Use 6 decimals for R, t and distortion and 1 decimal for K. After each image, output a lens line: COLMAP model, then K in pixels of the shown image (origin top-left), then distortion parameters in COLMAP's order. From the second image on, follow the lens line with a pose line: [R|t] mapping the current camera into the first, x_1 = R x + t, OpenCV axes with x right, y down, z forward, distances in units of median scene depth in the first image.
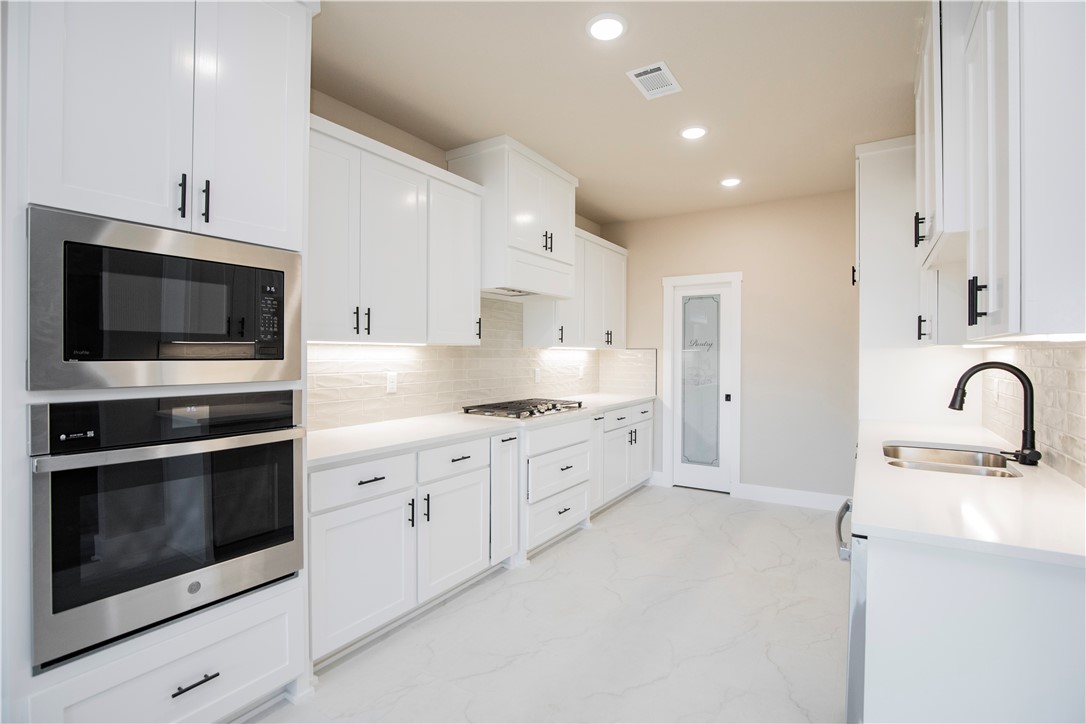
lens RADIAL K [[496.4, 0, 543.0], [0, 496.4, 362.0], [0, 0, 1]] dist [-0.024636, -0.000059]
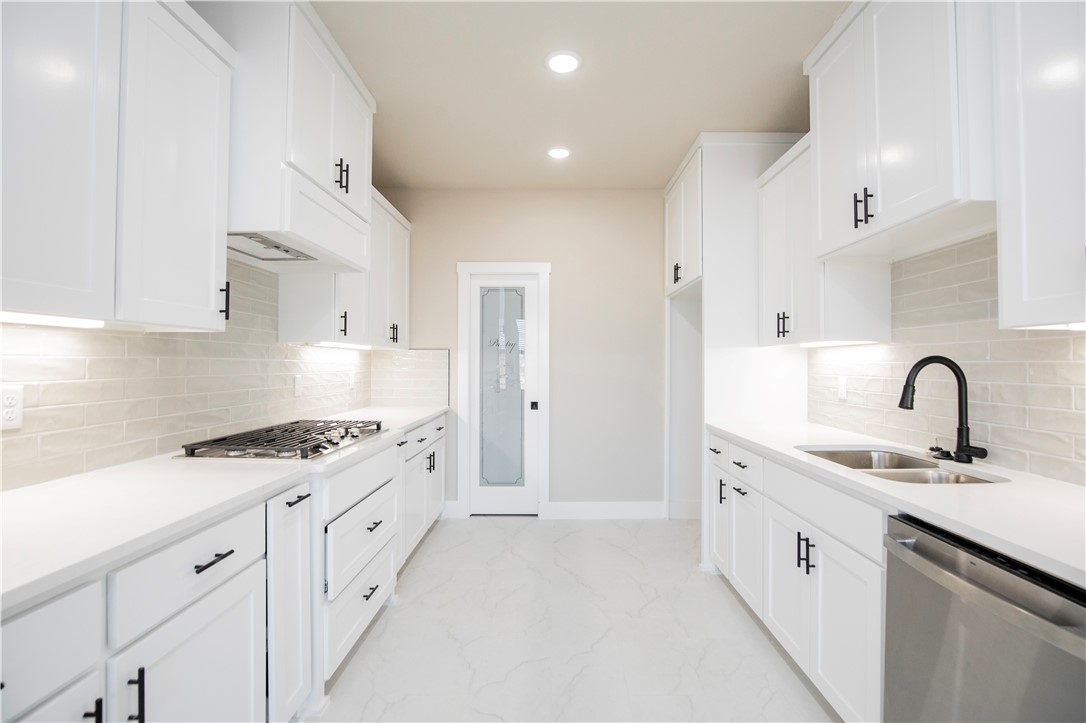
lens RADIAL K [[503.2, 0, 546.9], [0, 503.2, 359.9], [0, 0, 1]] dist [-0.025728, 0.000935]
pose [[0.842454, 0.002564, 0.538762, -0.104293], [0.007957, 0.999820, -0.017201, 0.008332], [-0.538709, 0.018778, 0.842282, 0.285699]]
